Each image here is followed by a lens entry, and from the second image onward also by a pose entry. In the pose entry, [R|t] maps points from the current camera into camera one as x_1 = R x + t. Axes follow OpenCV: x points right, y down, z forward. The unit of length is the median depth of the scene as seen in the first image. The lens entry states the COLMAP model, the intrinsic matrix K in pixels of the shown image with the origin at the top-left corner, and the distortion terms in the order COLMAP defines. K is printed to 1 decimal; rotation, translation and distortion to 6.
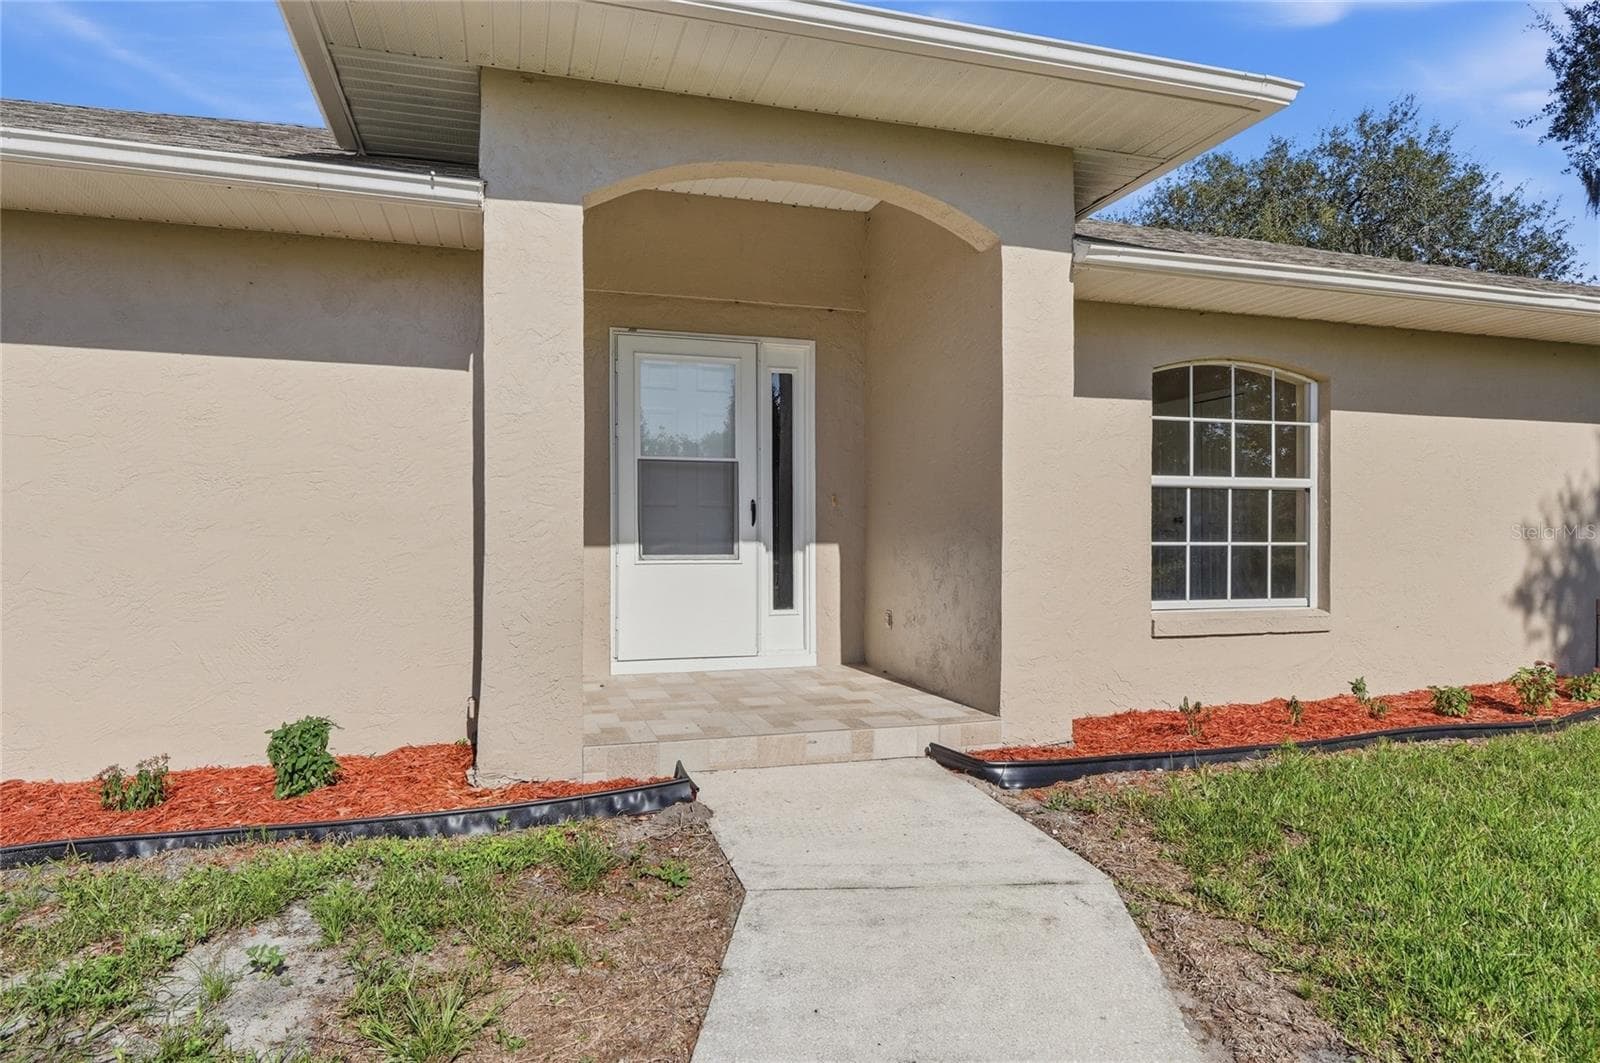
lens RADIAL K [[935.1, 0, 800.0], [0, 935.1, 531.5], [0, 0, 1]] dist [-0.000947, -0.000222]
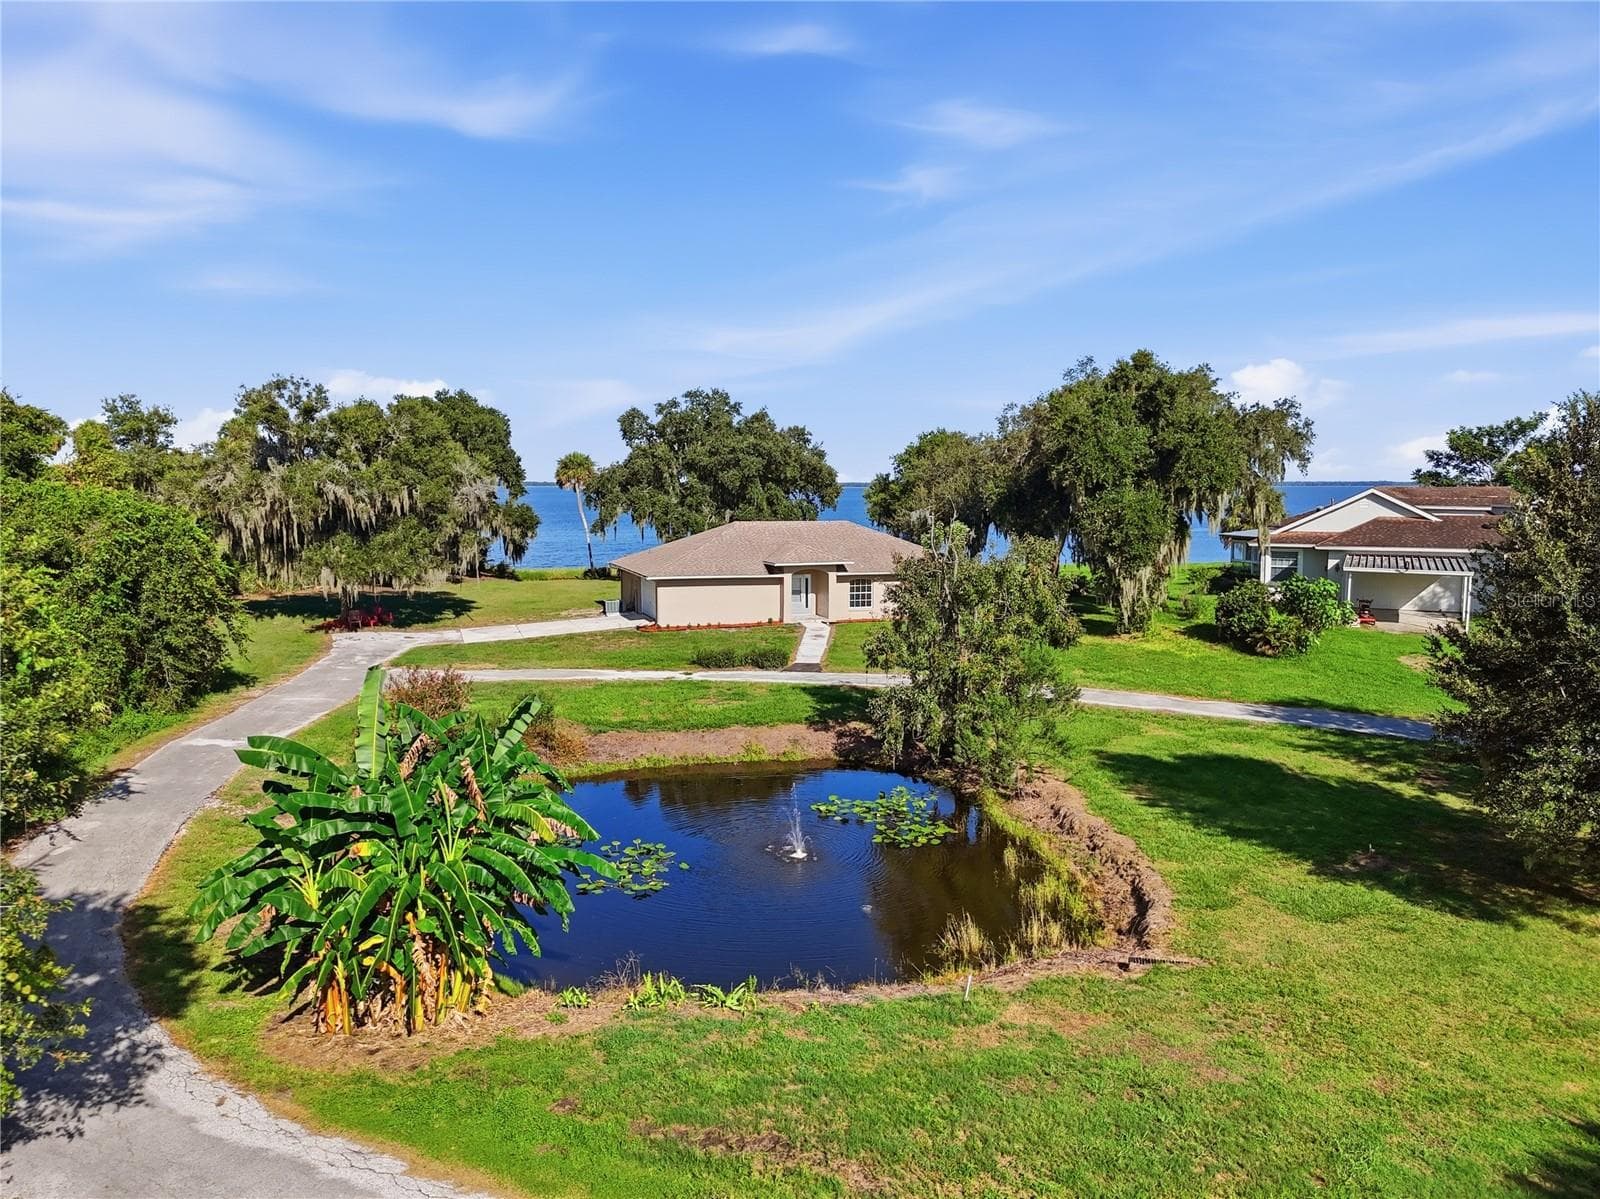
lens RADIAL K [[1155.9, 0, 811.9], [0, 1155.9, 634.2], [0, 0, 1]] dist [0.116614, -0.001195]
pose [[0.999595, -0.002754, 0.028310, -0.274812], [-0.001052, 0.991039, 0.133569, -1.092646], [-0.028424, -0.133545, 0.990635, -9.509302]]
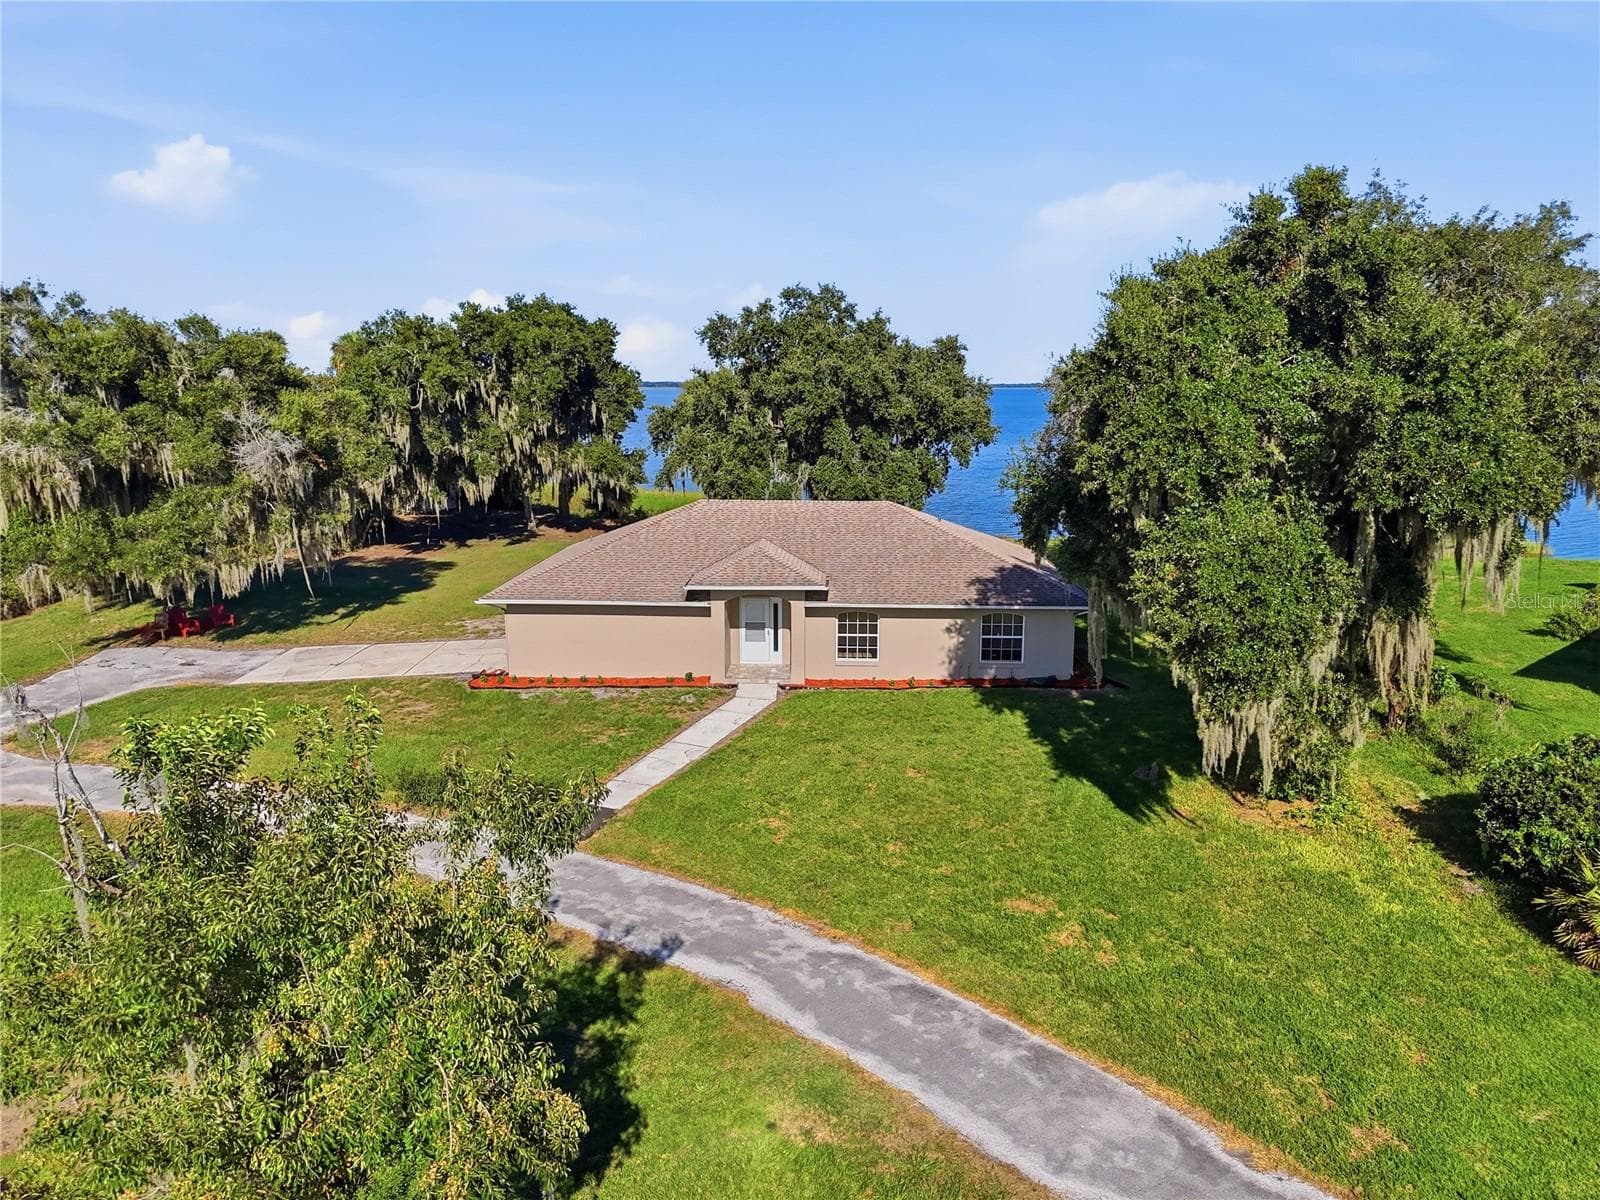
lens RADIAL K [[1175.5, 0, 806.4], [0, 1175.5, 627.0], [0, 0, 1]] dist [0.042752, -0.003881]
pose [[0.948172, 0.068779, -0.310226, 2.151964], [-0.003149, 0.978280, 0.207265, -1.392464], [0.317743, -0.195546, 0.927794, -4.864154]]
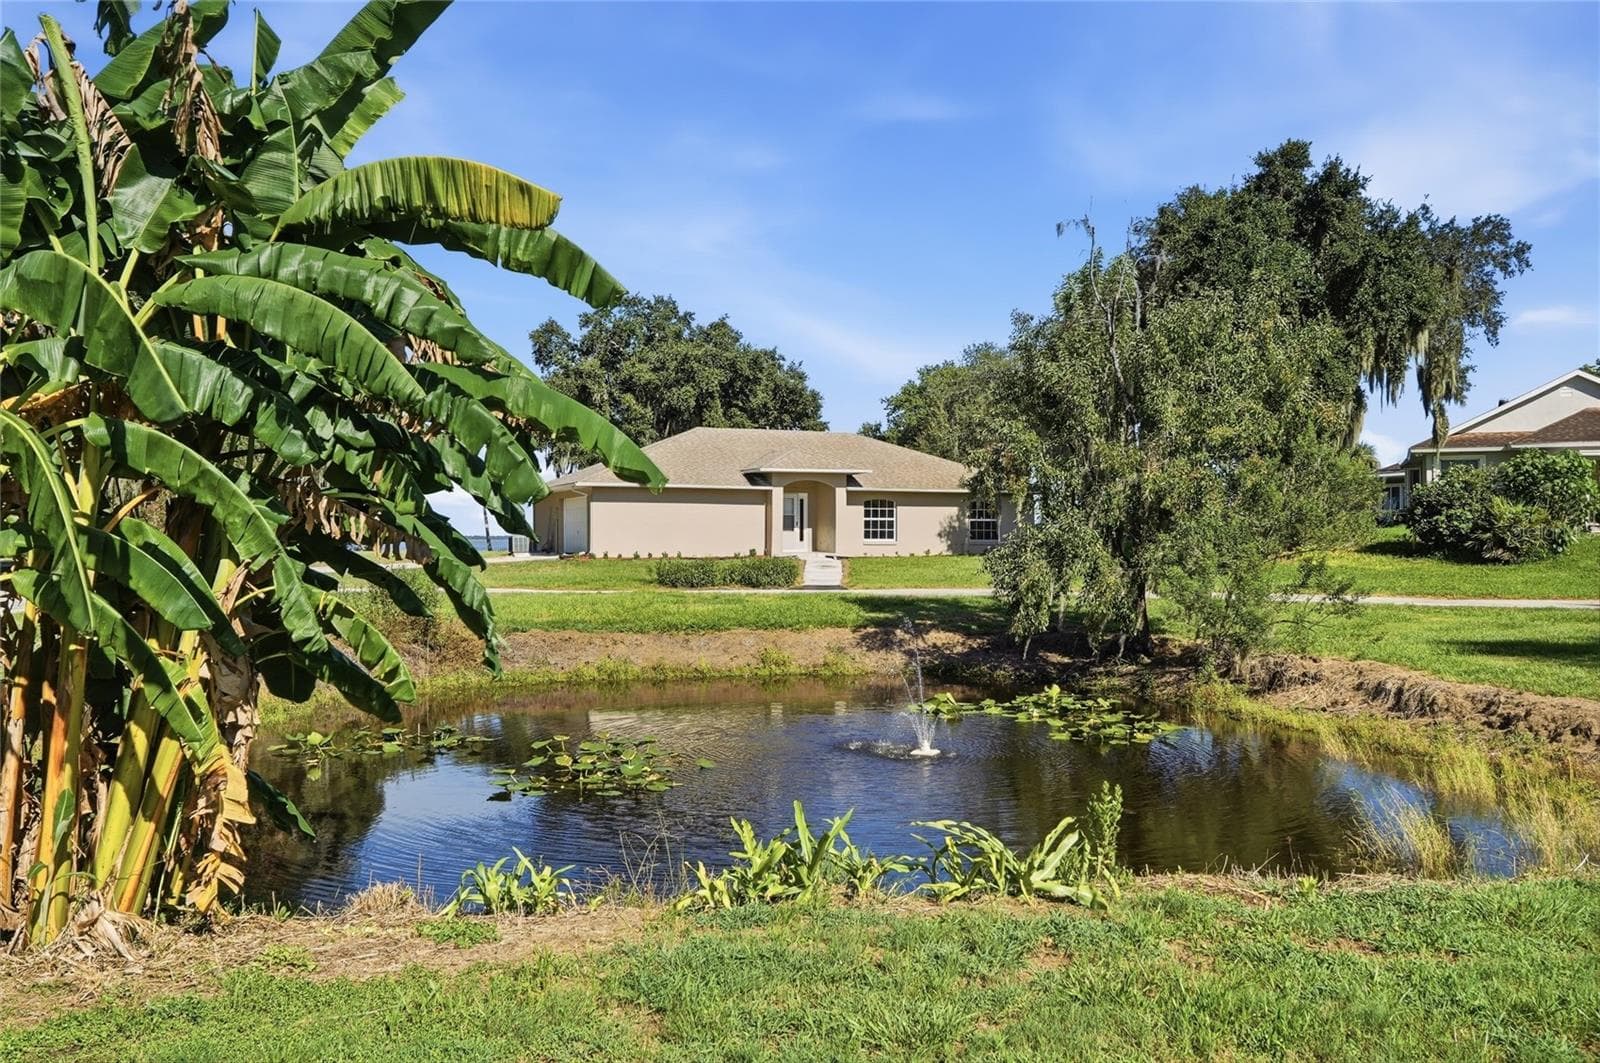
lens RADIAL K [[1349.2, 0, 801.8], [0, 1349.2, 586.1], [0, 0, 1]] dist [-0.001926, 0.002746]
pose [[0.997185, -0.001919, 0.074959, -0.674721], [-0.001252, 0.999107, 0.042226, 0.011242], [-0.074973, -0.042201, 0.996292, -7.610844]]
